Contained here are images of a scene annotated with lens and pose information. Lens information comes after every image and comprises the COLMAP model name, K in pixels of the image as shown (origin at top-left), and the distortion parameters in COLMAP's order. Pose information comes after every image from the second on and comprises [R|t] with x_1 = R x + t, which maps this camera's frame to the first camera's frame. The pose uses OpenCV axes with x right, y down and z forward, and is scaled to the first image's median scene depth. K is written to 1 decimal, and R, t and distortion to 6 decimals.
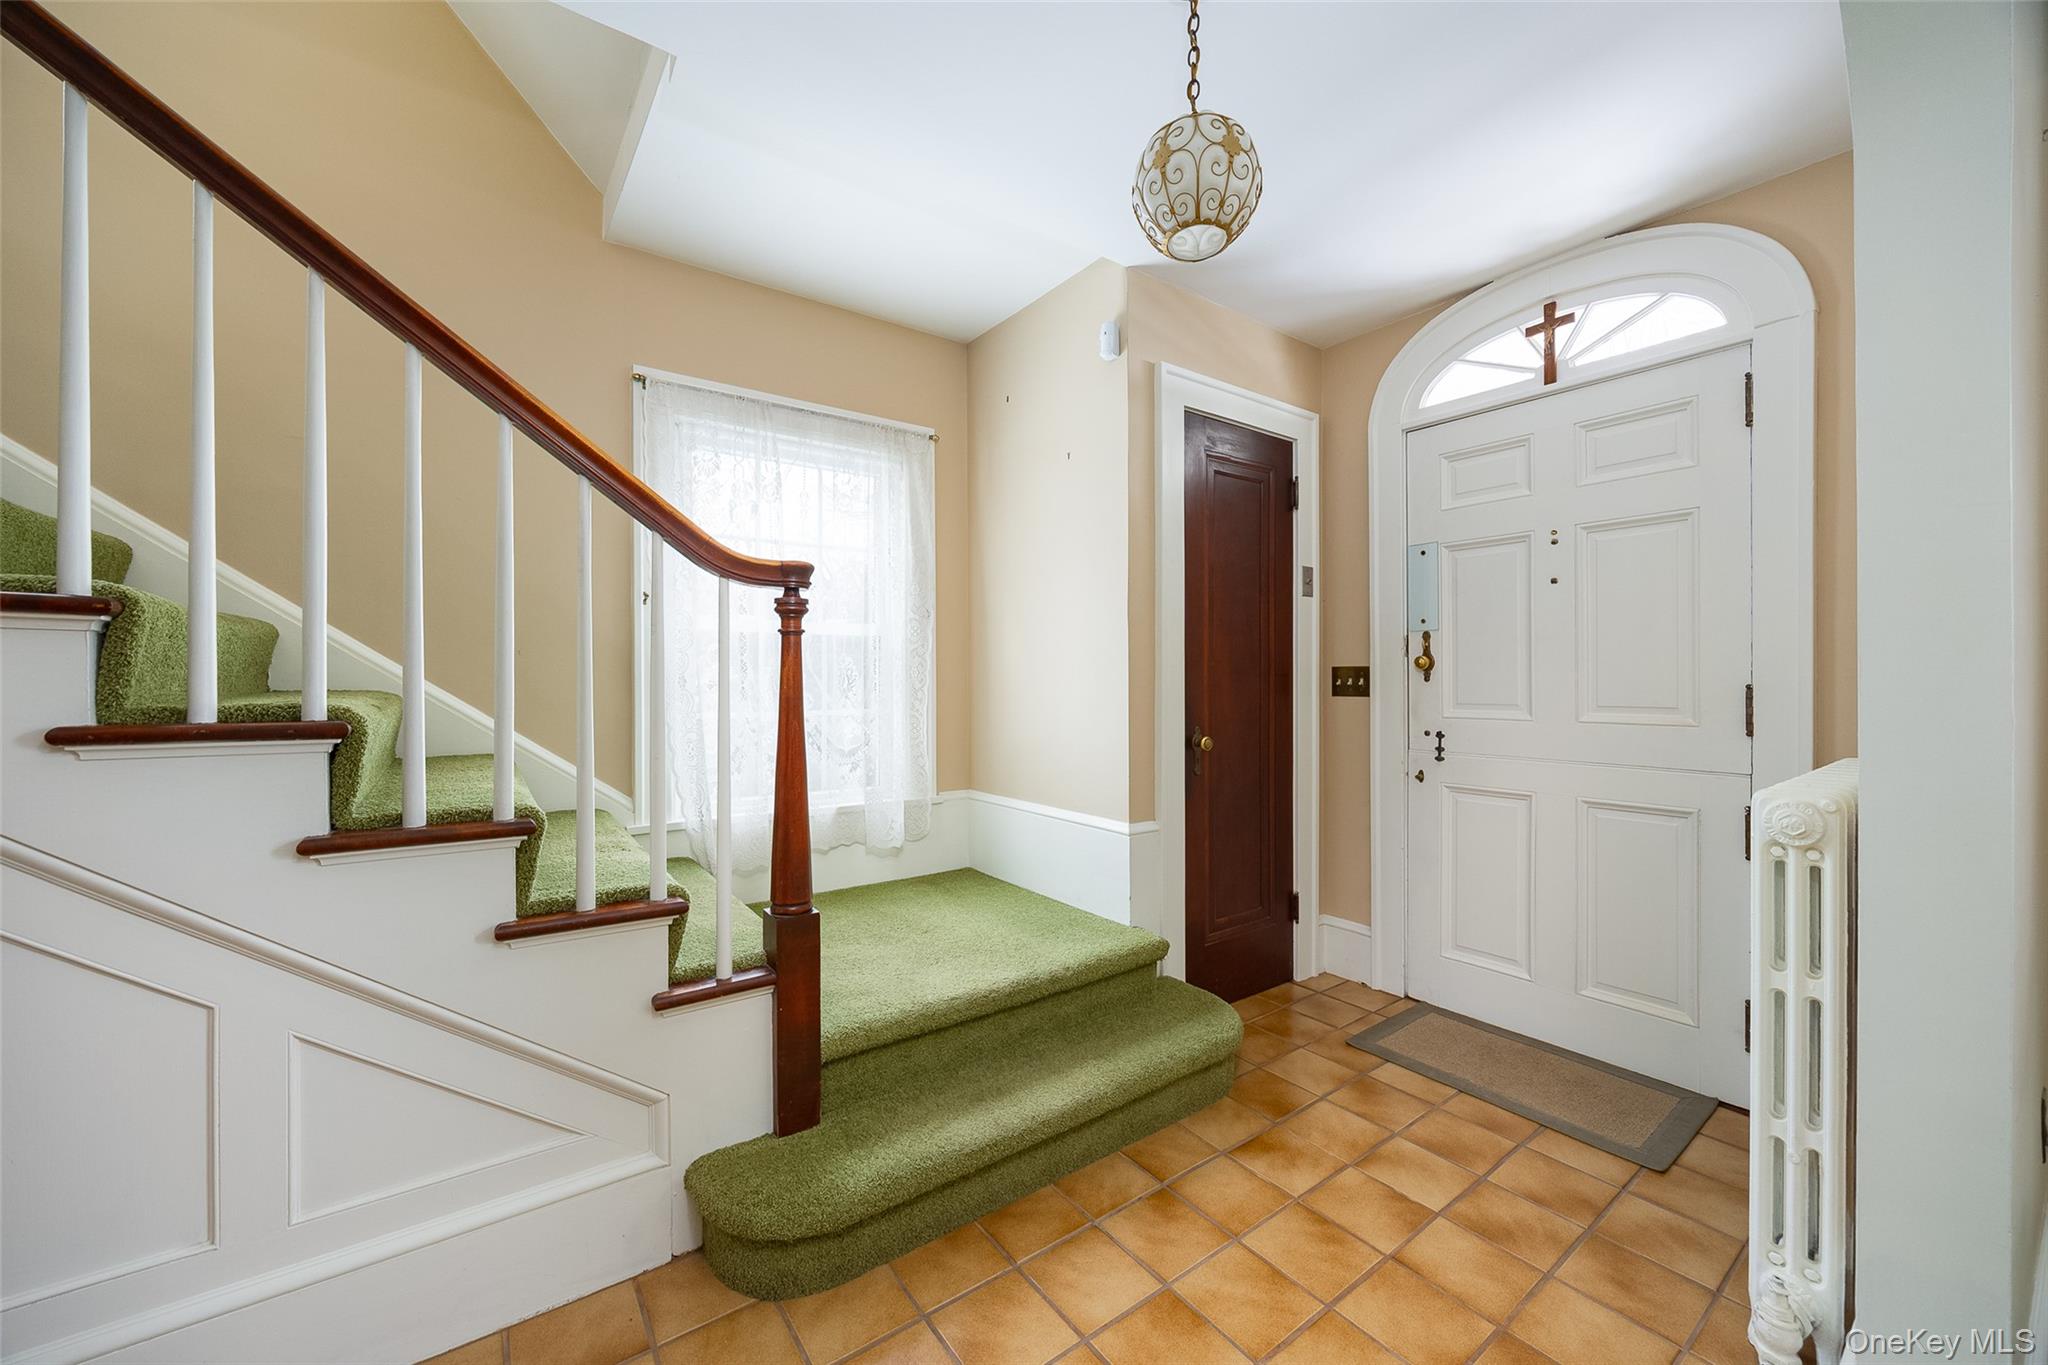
lens RADIAL K [[802.6, 0, 1020.4], [0, 802.6, 680.6], [0, 0, 1]] dist [-0.002447, -0.000118]
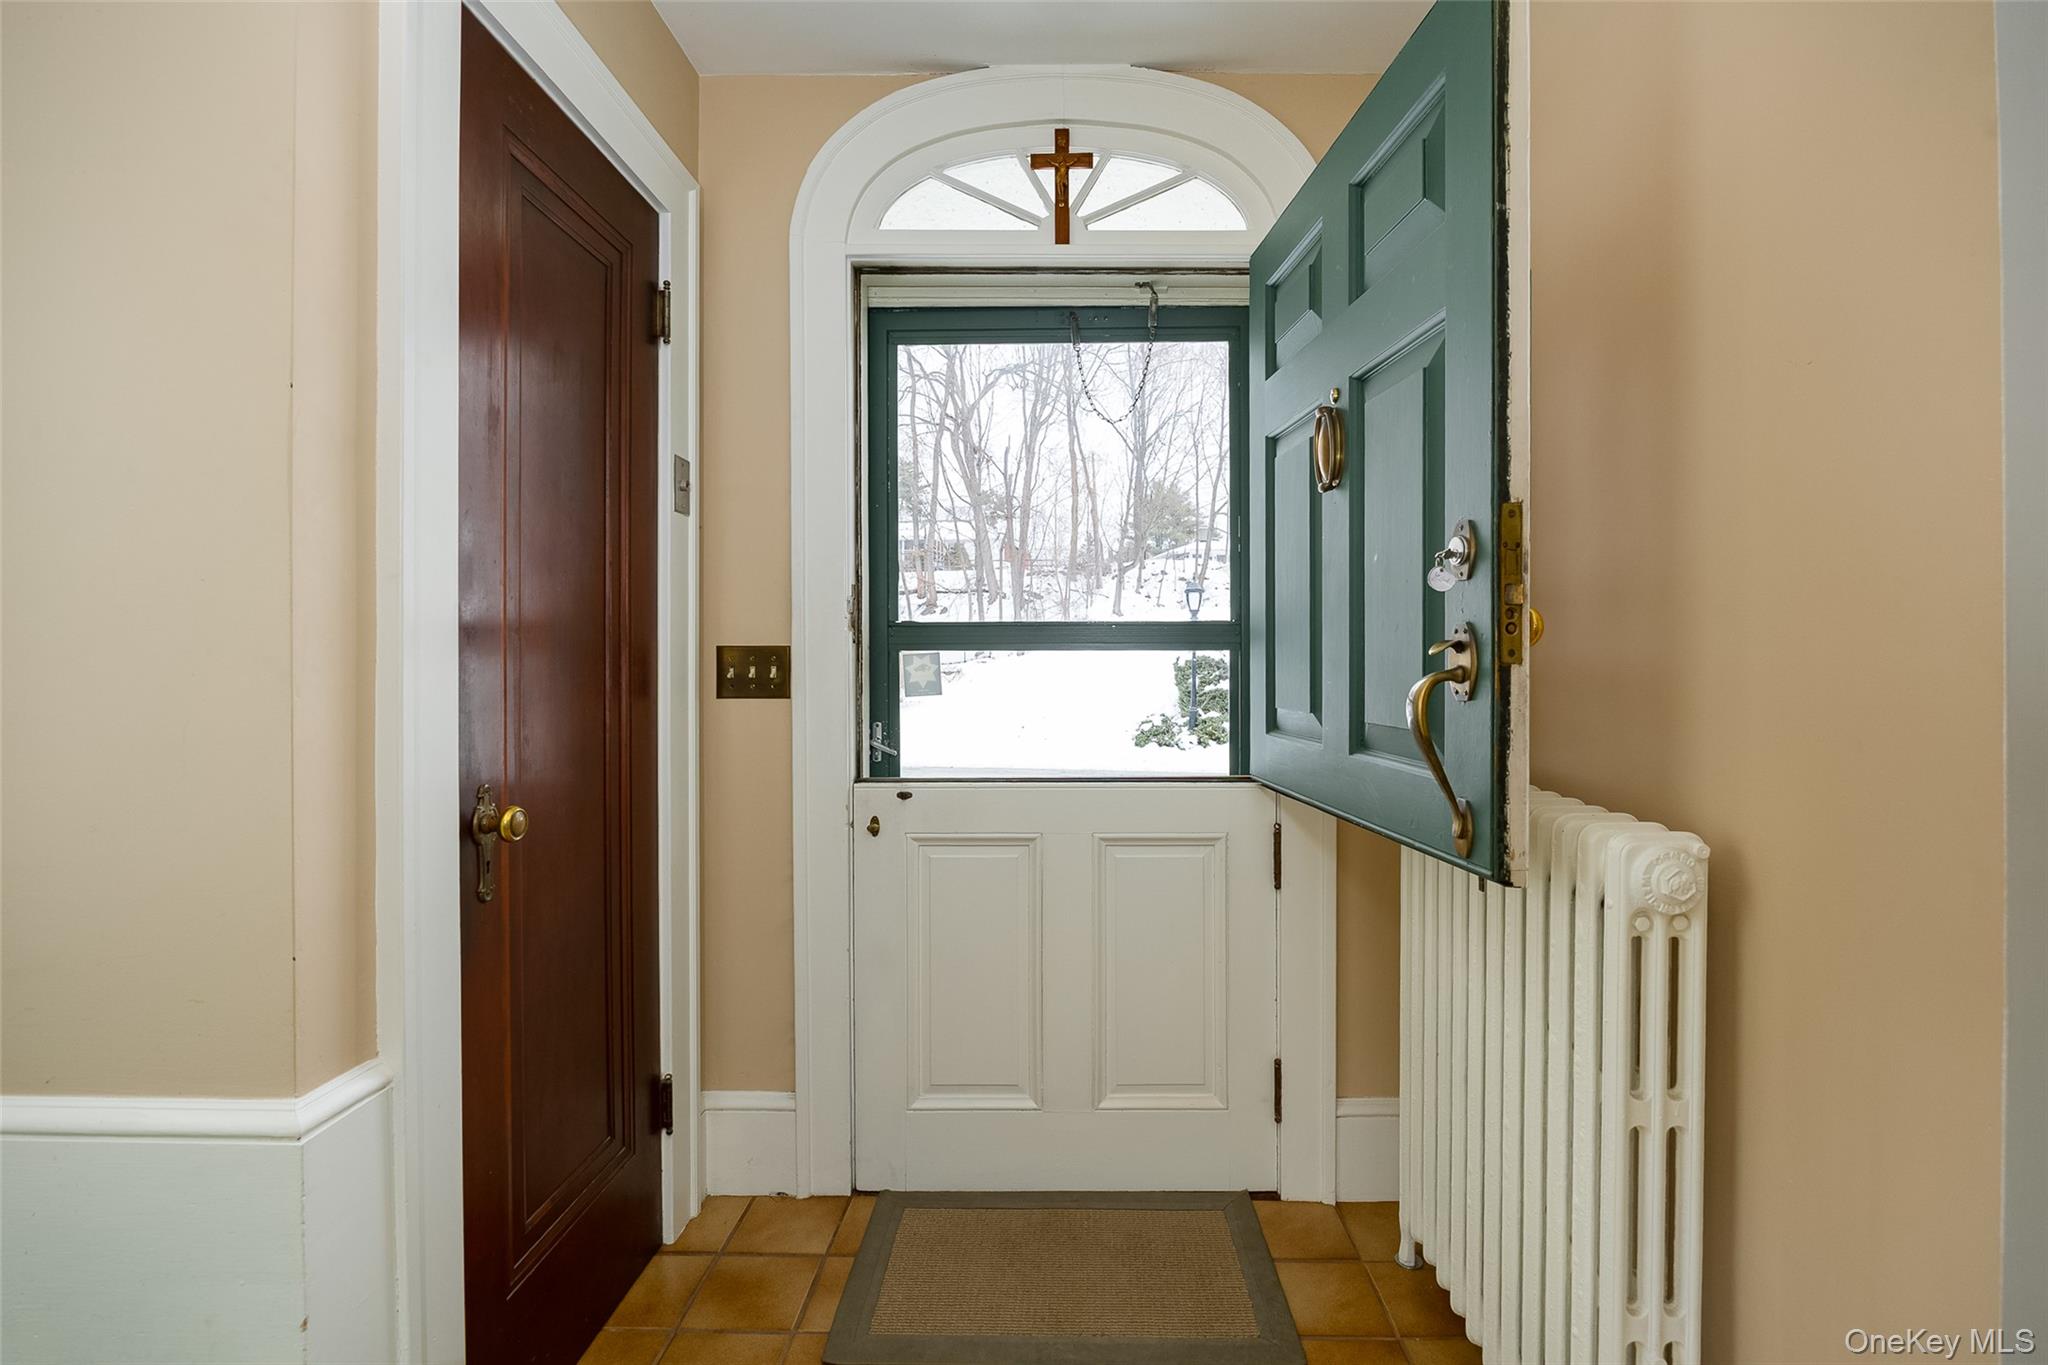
lens RADIAL K [[923.5, 0, 1069.3], [0, 923.5, 669.3], [0, 0, 1]] dist [-0.003491, 0.000124]
pose [[0.591788, -0.001096, 0.806093, 0.015848], [0.000105, 0.999999, 0.001283, -0.002069], [-0.806094, -0.000674, 0.591788, 0.485502]]
